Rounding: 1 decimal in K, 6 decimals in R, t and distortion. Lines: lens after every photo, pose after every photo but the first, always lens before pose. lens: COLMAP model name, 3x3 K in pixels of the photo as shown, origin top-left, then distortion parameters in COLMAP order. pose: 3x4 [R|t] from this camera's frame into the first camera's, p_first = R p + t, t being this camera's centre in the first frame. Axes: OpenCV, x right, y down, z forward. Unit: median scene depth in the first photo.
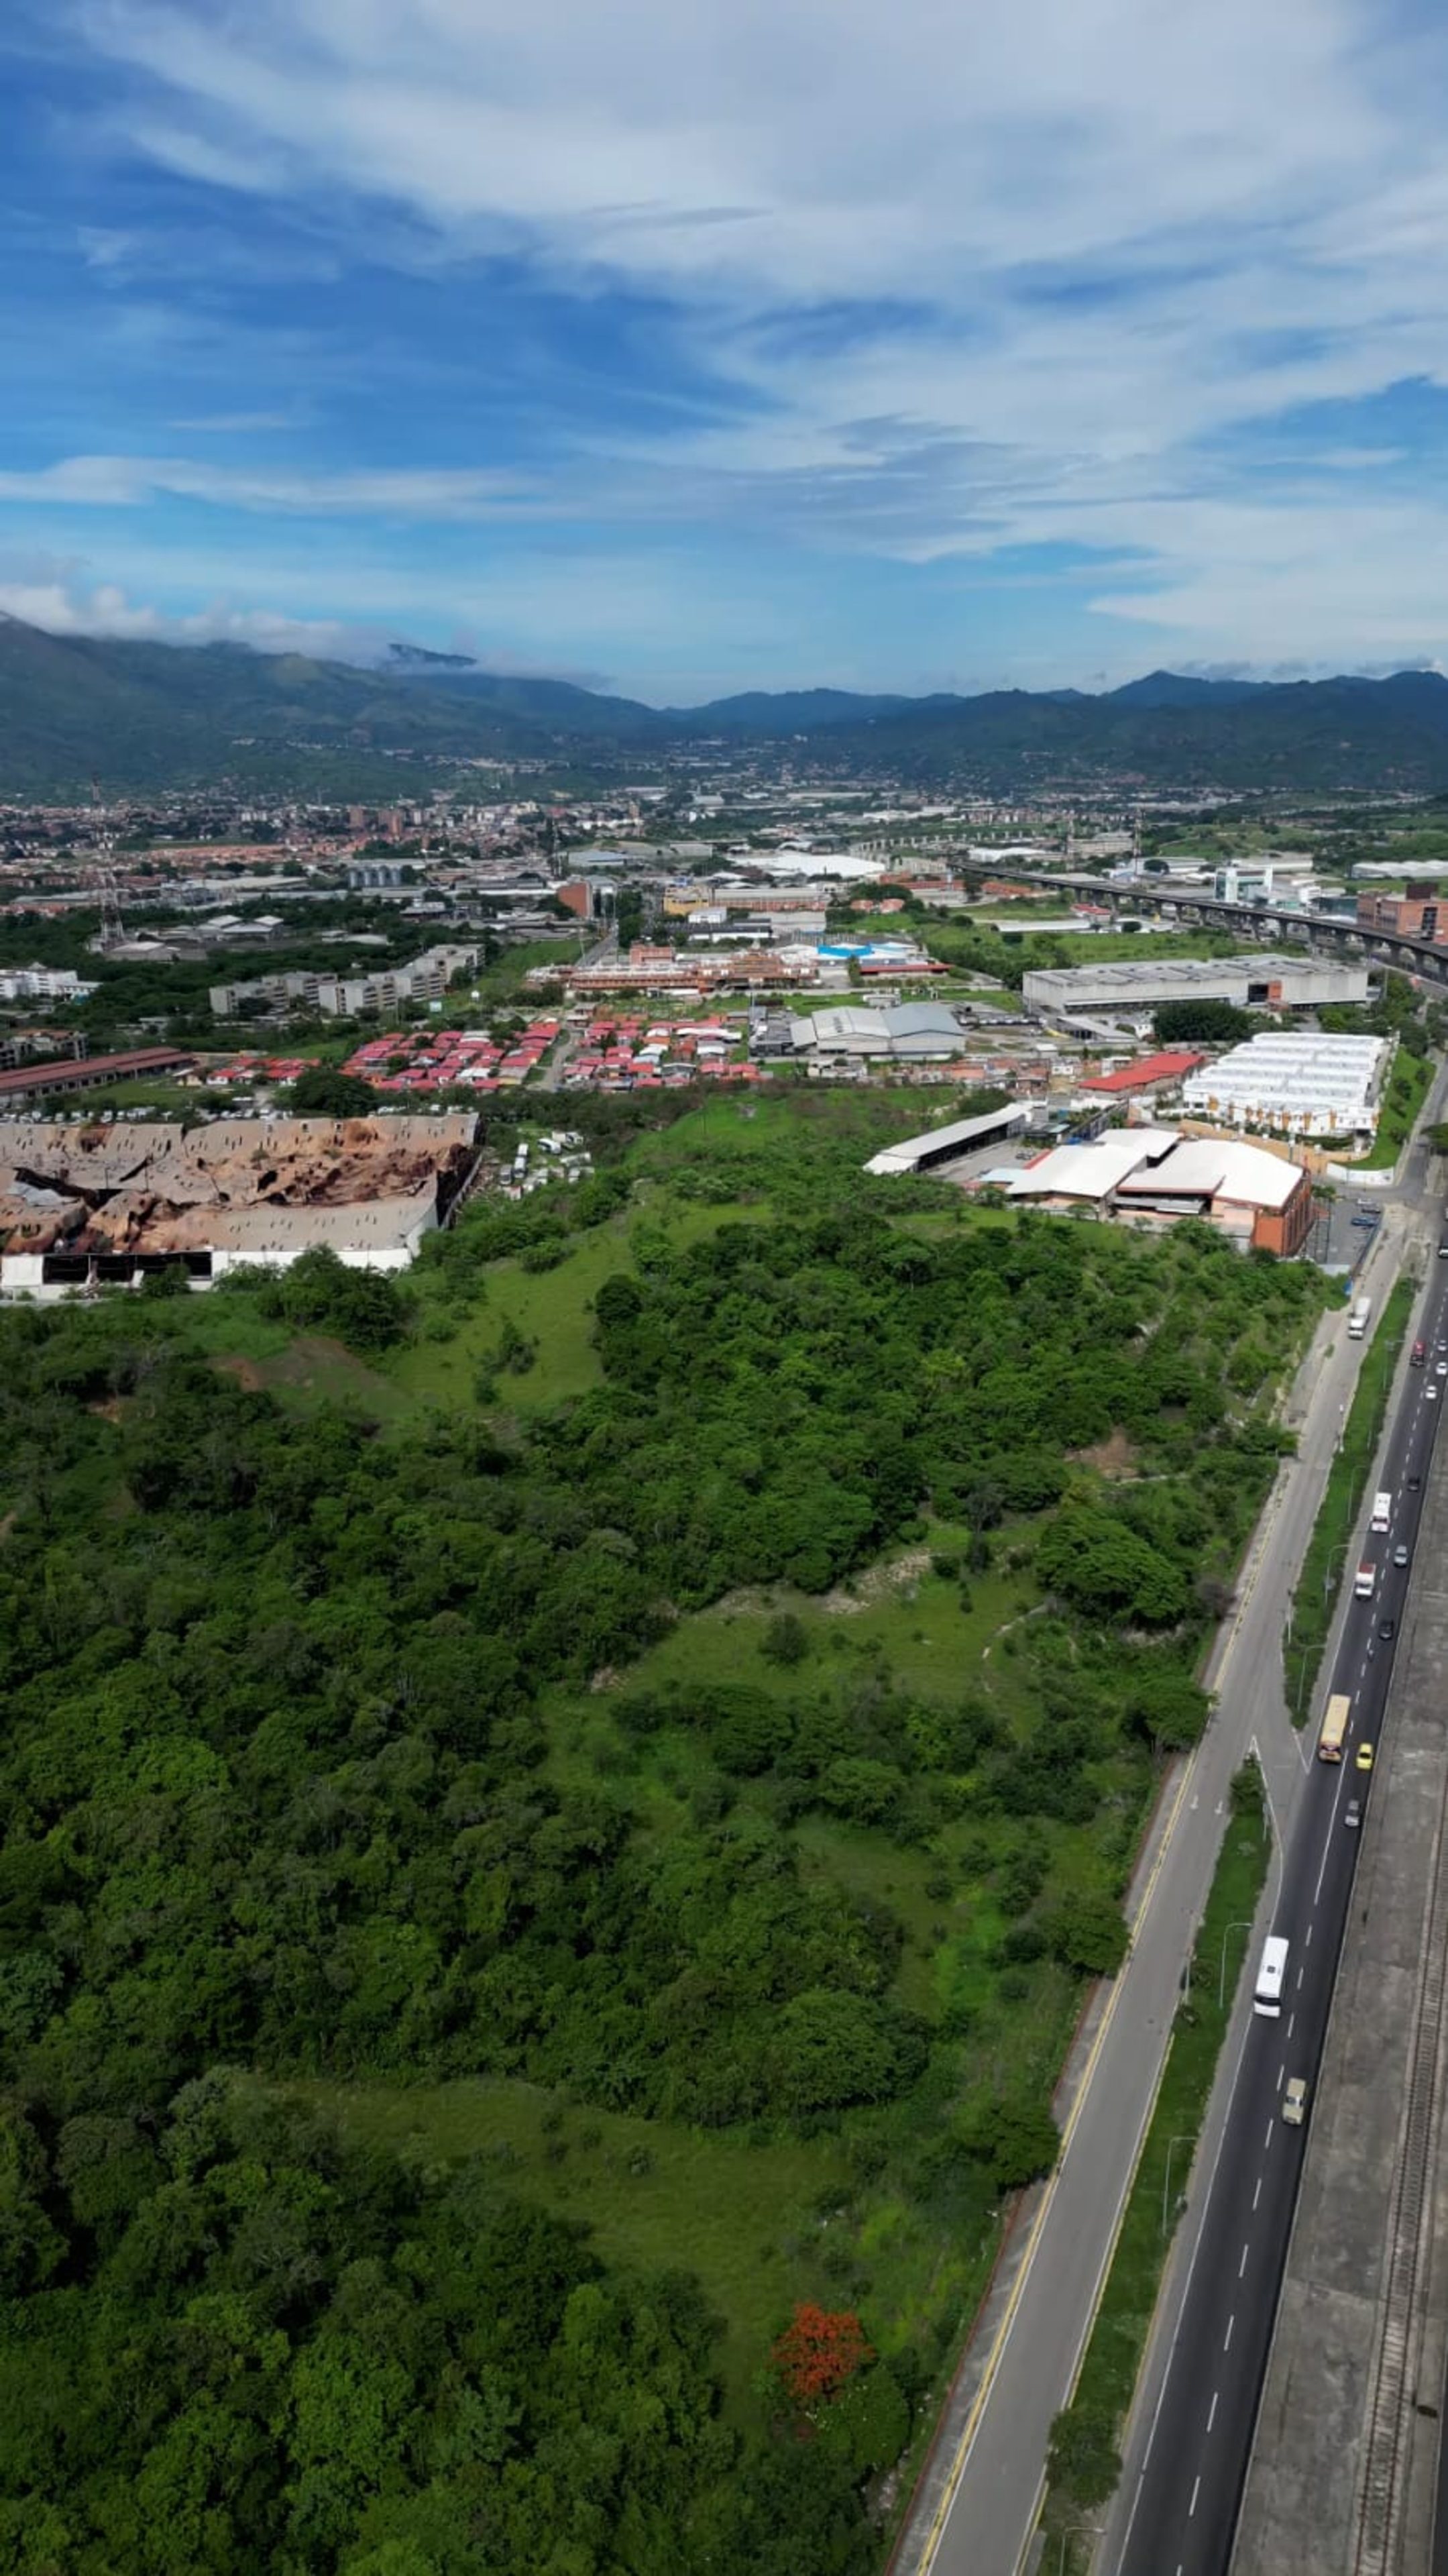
lens RADIAL K [[1877.9, 0, 739.3], [0, 1877.9, 1294.2], [0, 0, 1]] dist [0.097817, -0.110787]
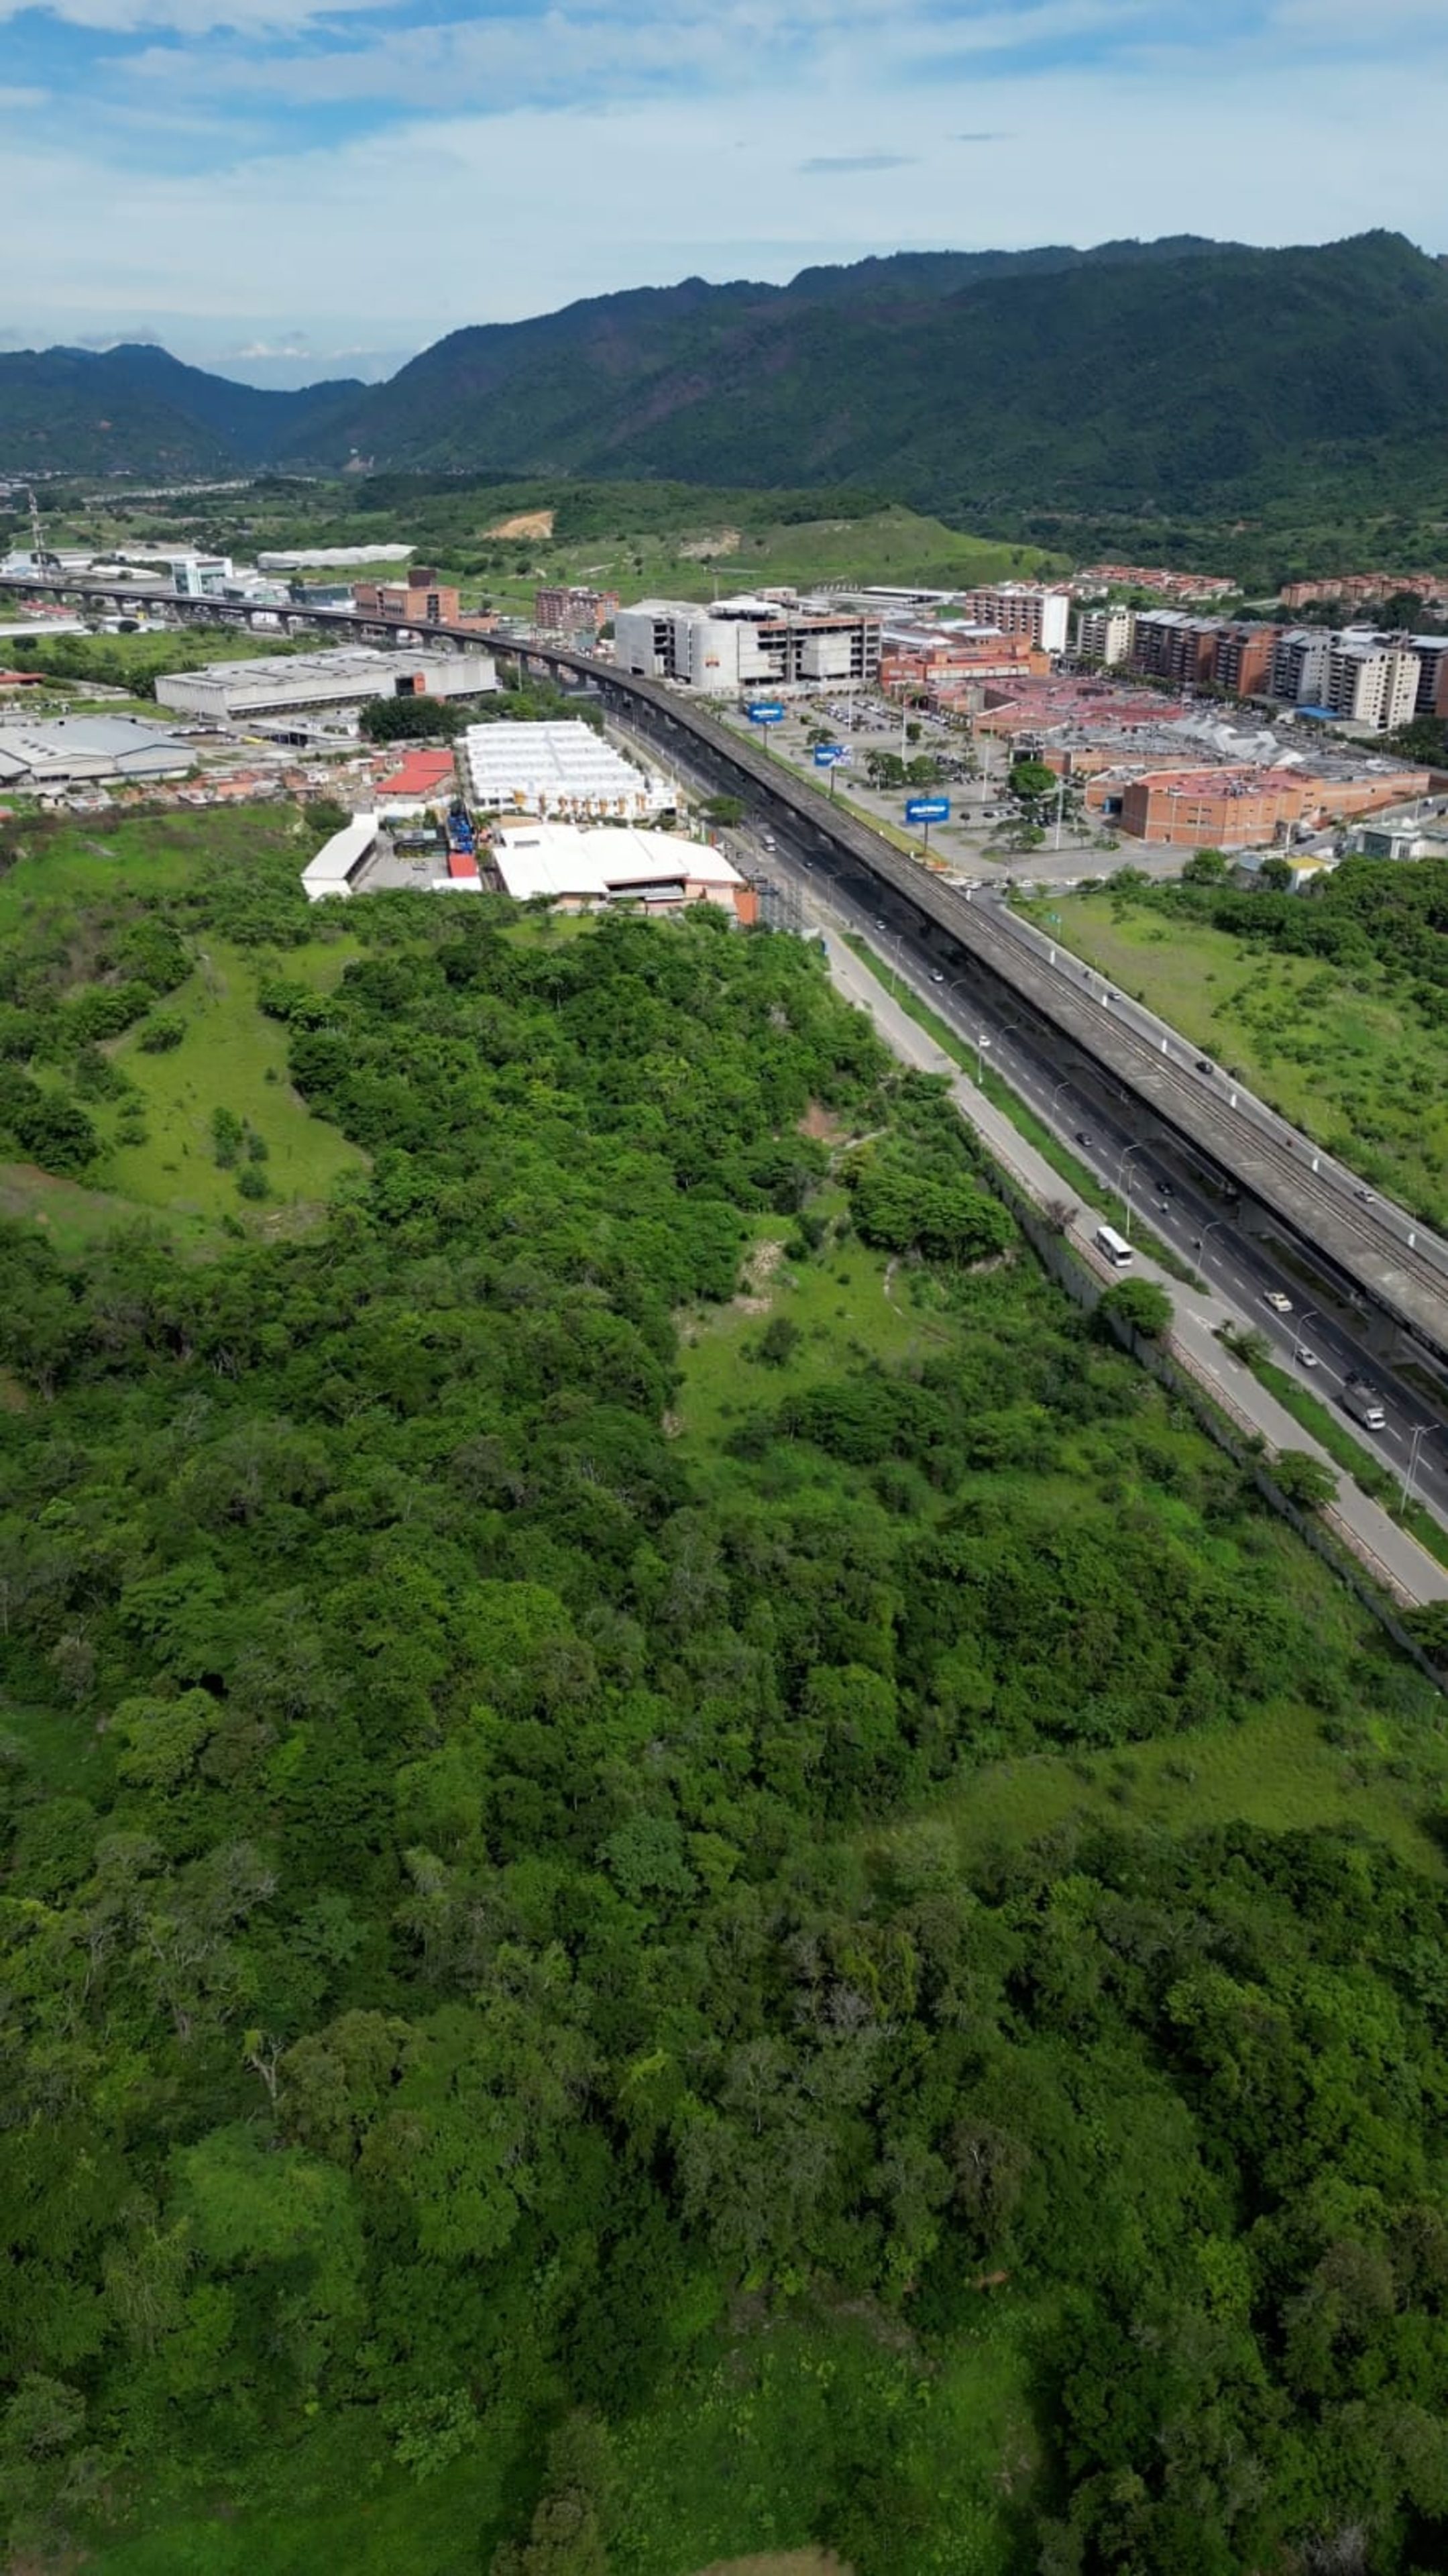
lens RADIAL K [[1875.3, 0, 735.0], [0, 1875.3, 1287.8], [0, 0, 1]] dist [0.098391, -0.106827]
pose [[0.813804, -0.234694, 0.531641, -0.297874], [0.156917, 0.969586, 0.187828, -0.021921], [-0.559554, -0.069432, 0.825880, 0.104437]]
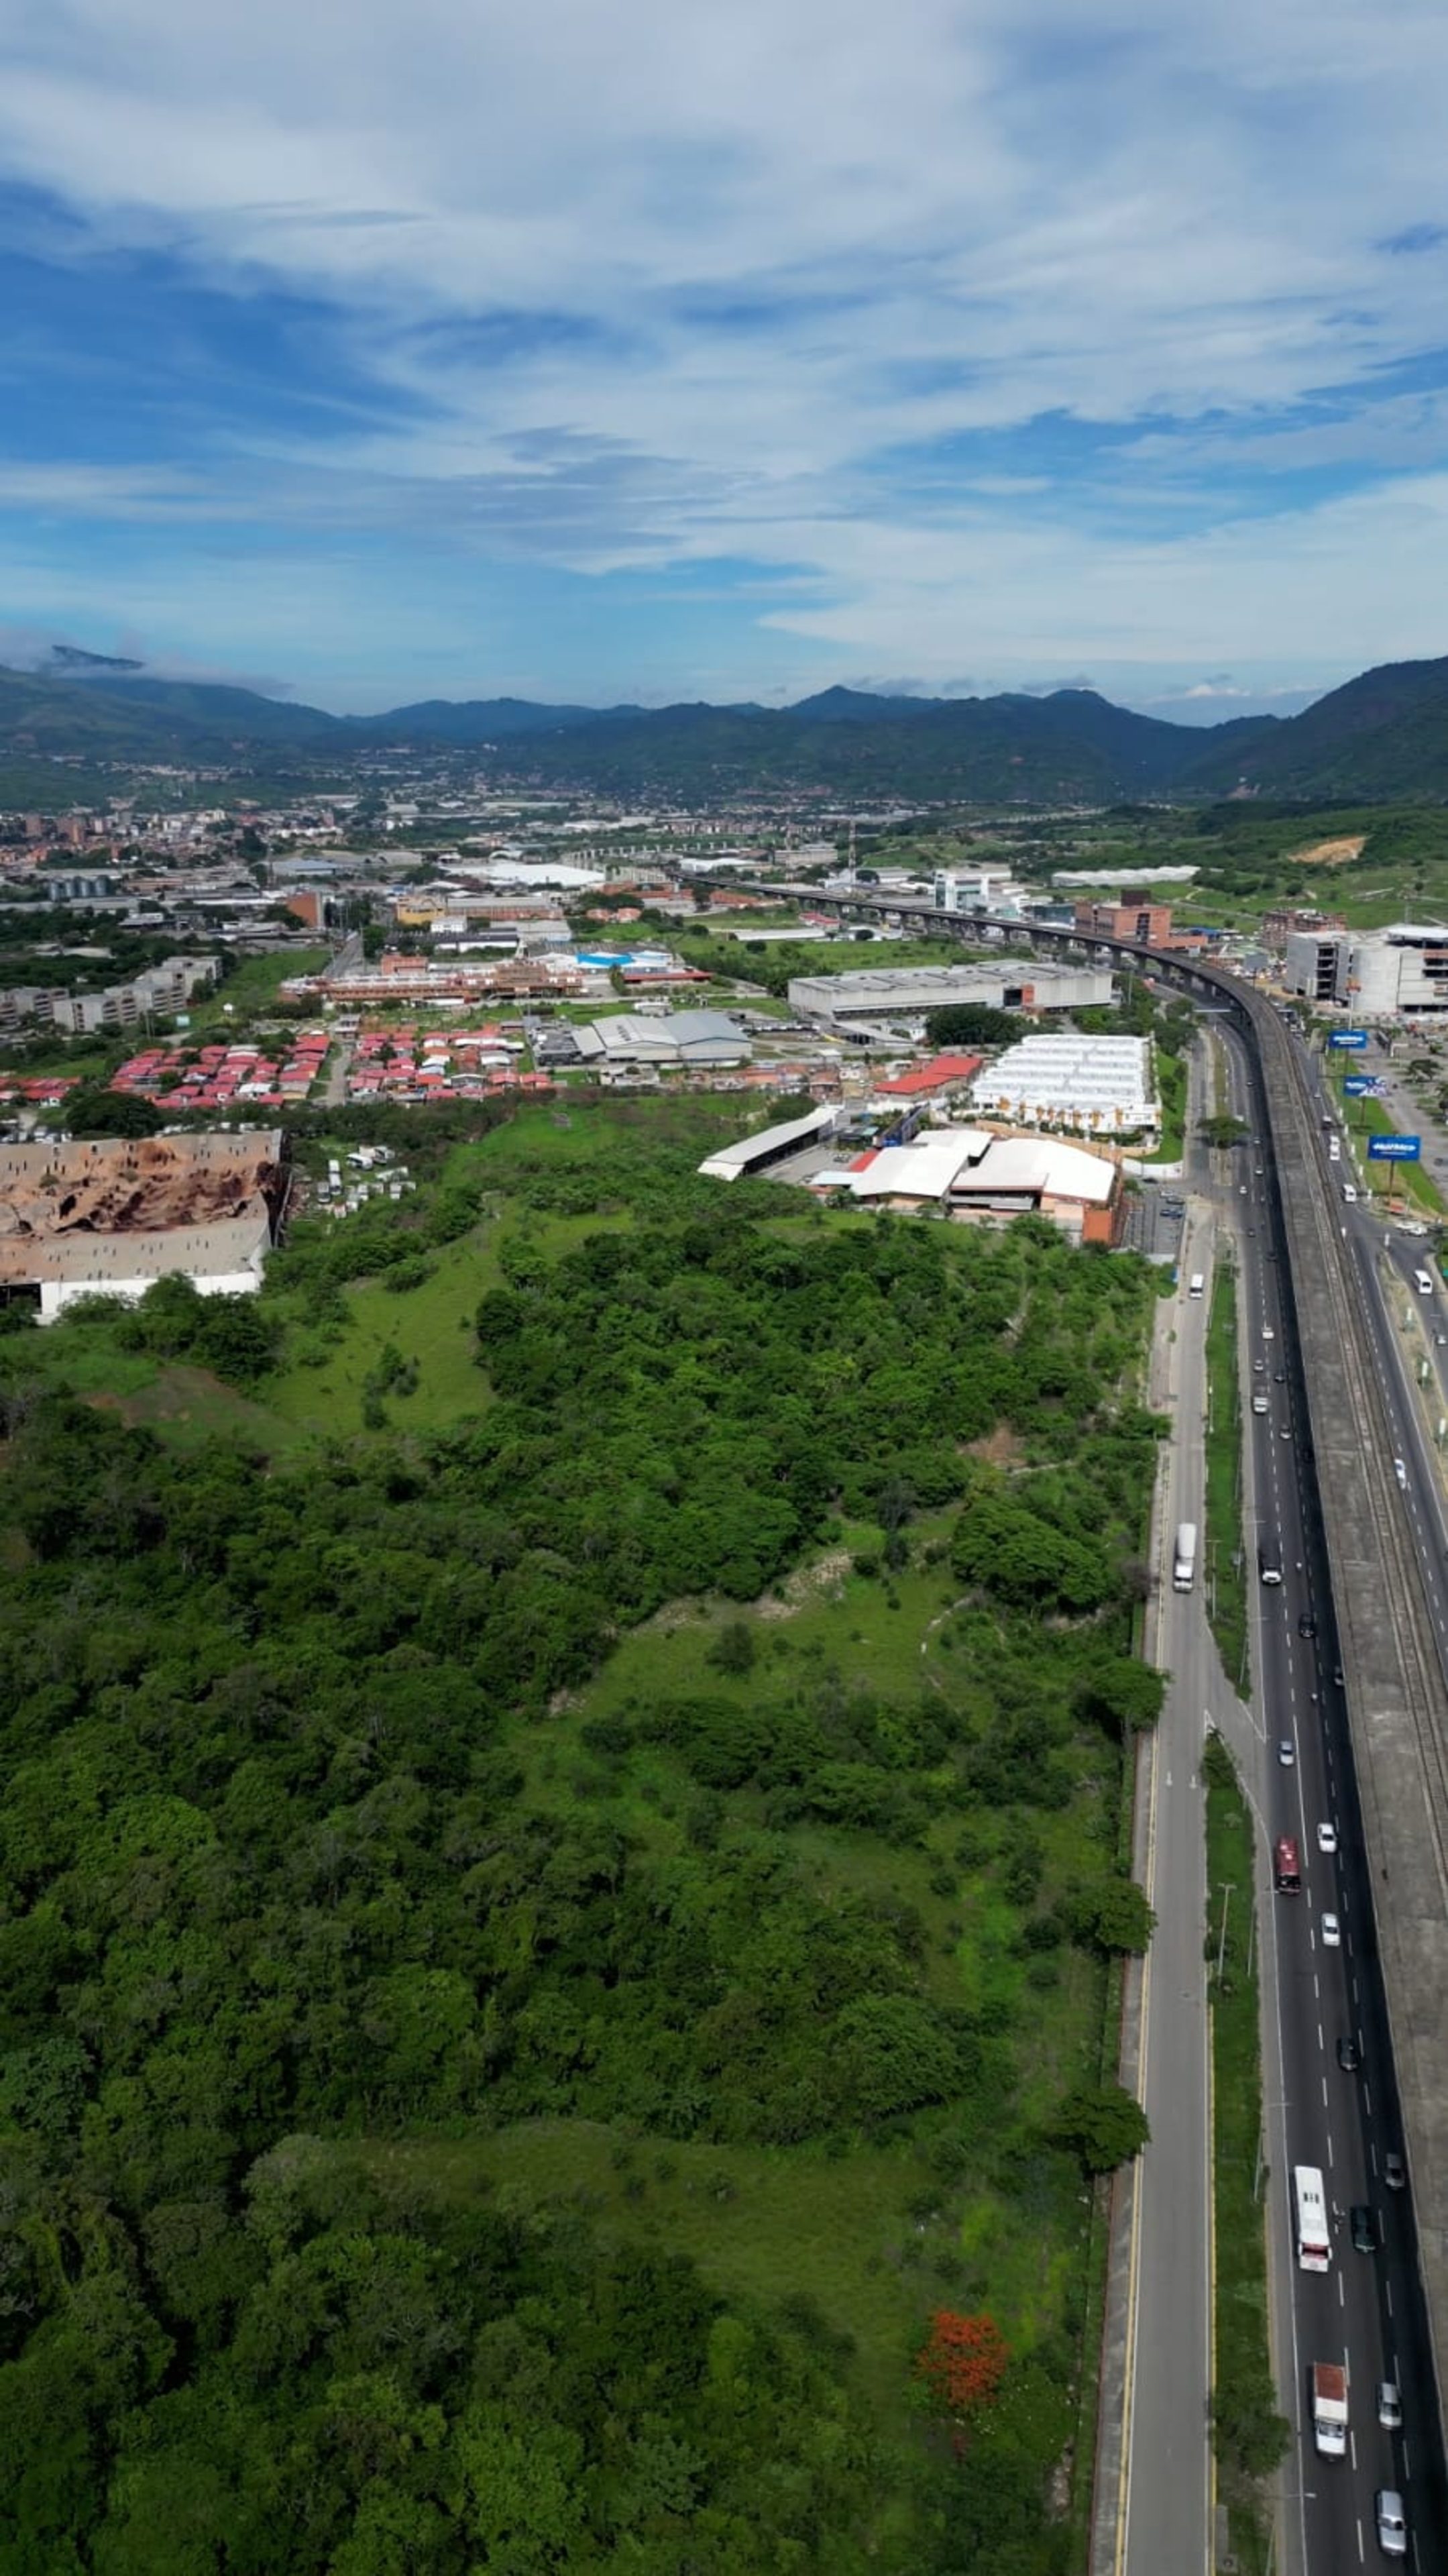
lens RADIAL K [[1875.3, 0, 735.0], [0, 1875.3, 1287.8], [0, 0, 1]] dist [0.098391, -0.106827]
pose [[0.986981, -0.038826, 0.156082, -0.070381], [0.040045, 0.999187, -0.004674, -0.001442], [-0.155773, 0.010864, 0.987733, 0.009182]]
